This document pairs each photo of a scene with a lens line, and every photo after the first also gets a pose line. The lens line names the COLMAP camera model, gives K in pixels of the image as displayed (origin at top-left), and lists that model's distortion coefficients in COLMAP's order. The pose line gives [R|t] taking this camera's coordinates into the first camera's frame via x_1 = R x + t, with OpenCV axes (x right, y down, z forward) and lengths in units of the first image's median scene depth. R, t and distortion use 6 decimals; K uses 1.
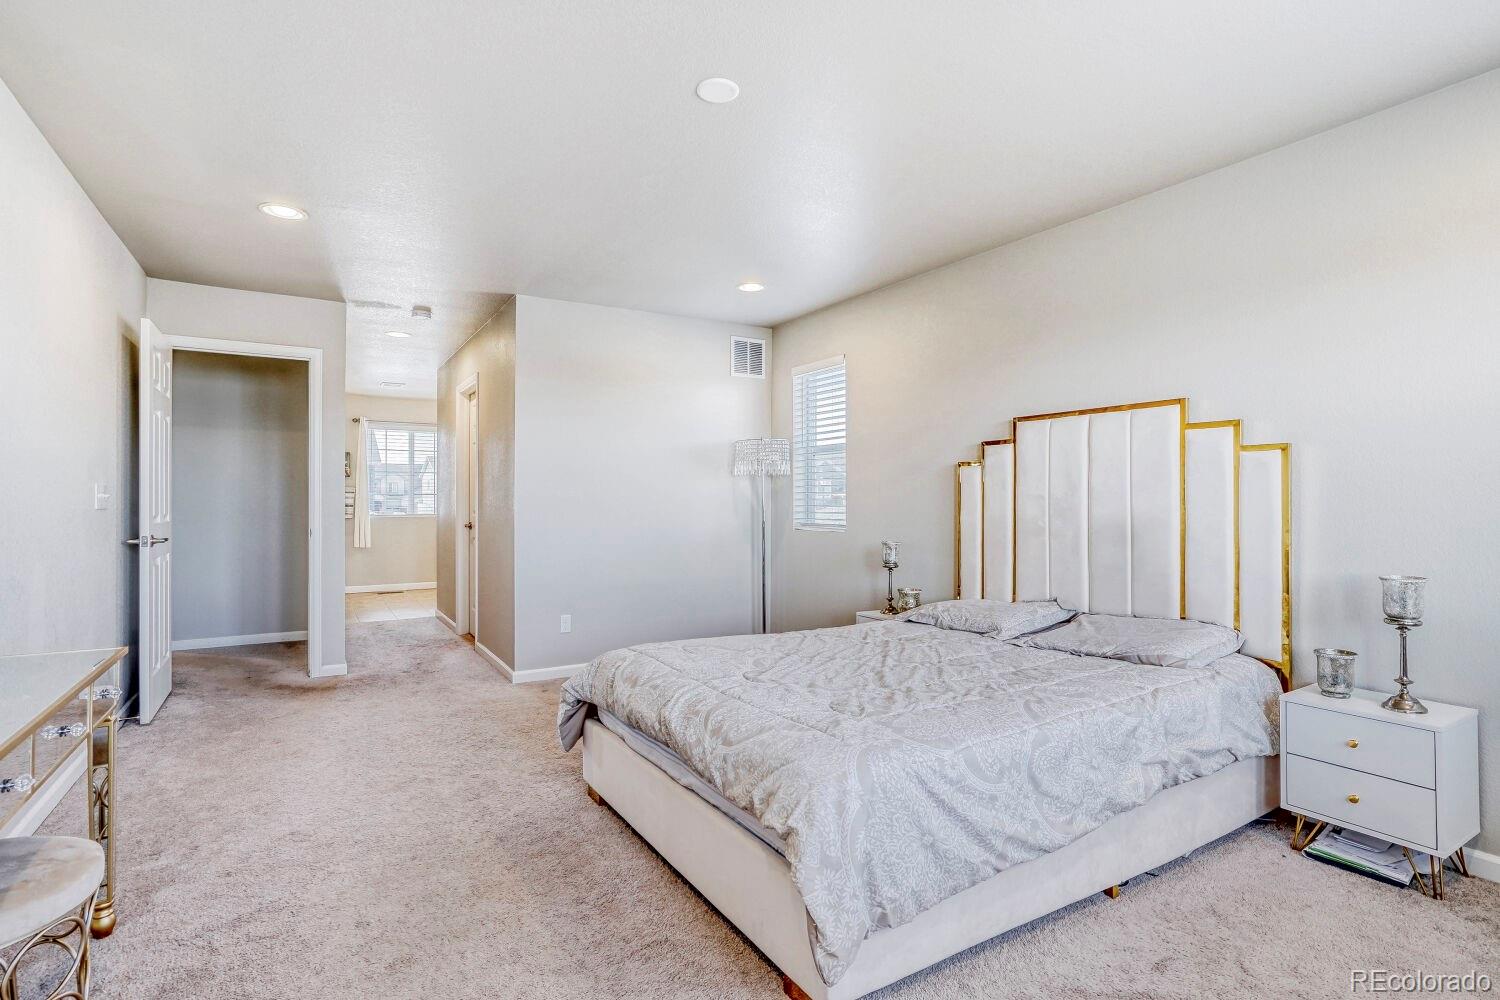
lens RADIAL K [[743.2, 0, 756.7], [0, 743.2, 500.8], [0, 0, 1]] dist [-0.040123, 0.026256]
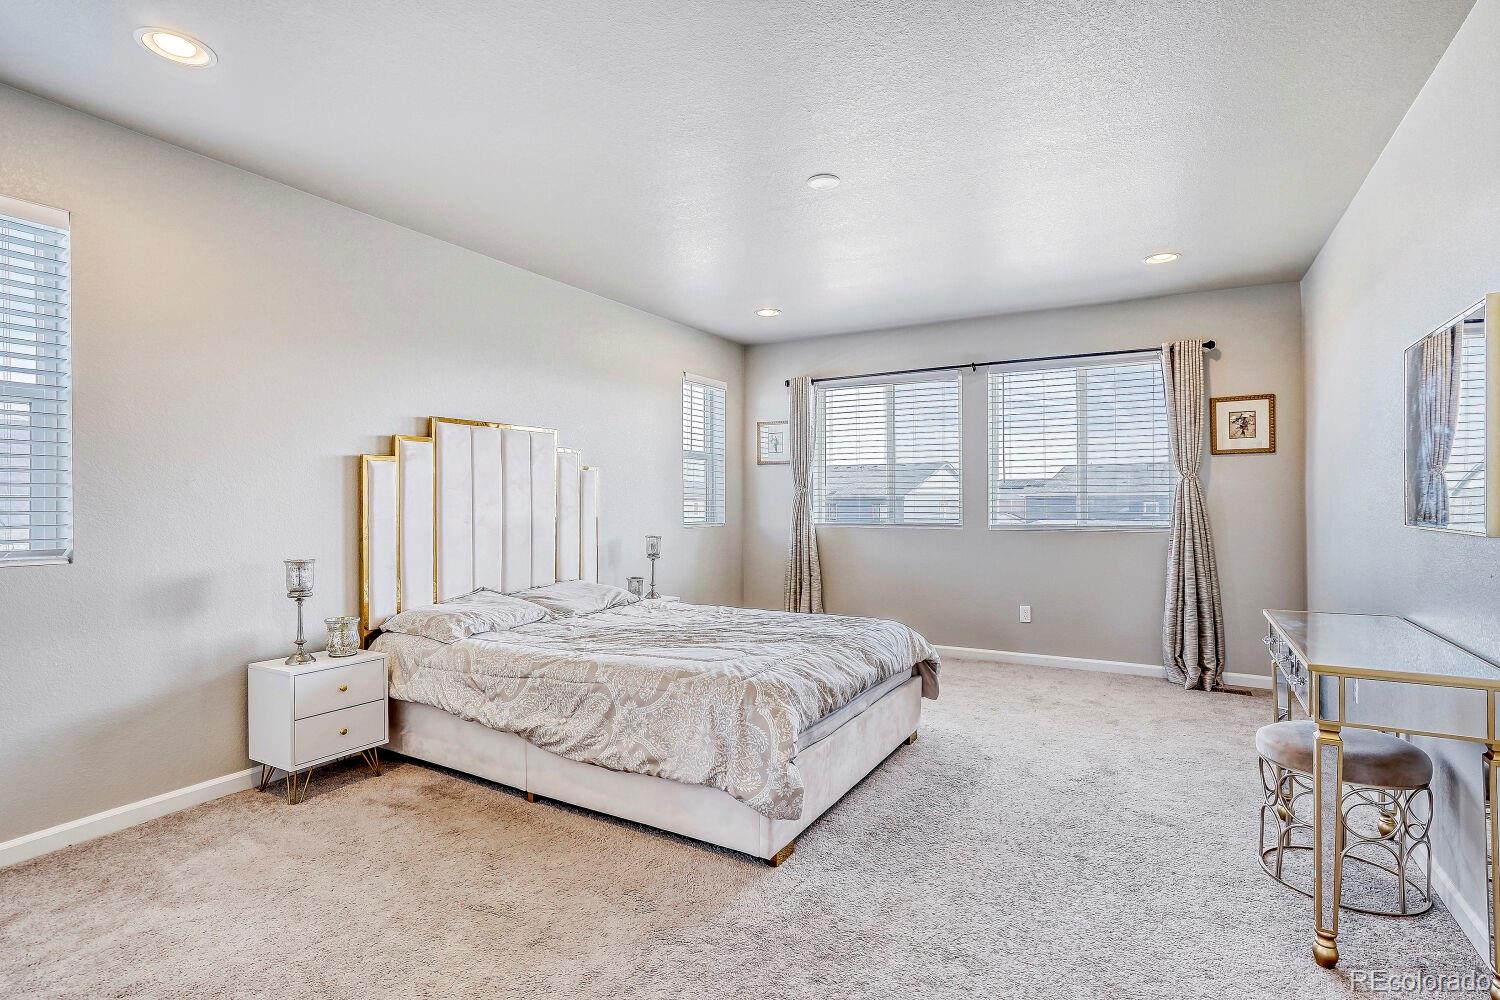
lens RADIAL K [[743.2, 0, 756.7], [0, 743.2, 500.8], [0, 0, 1]] dist [-0.040123, 0.026256]
pose [[-0.481035, 0.001845, 0.876700, -1.044385], [-0.003639, 0.999985, -0.004102, 0.010546], [-0.876694, -0.005164, -0.481021, 1.597946]]
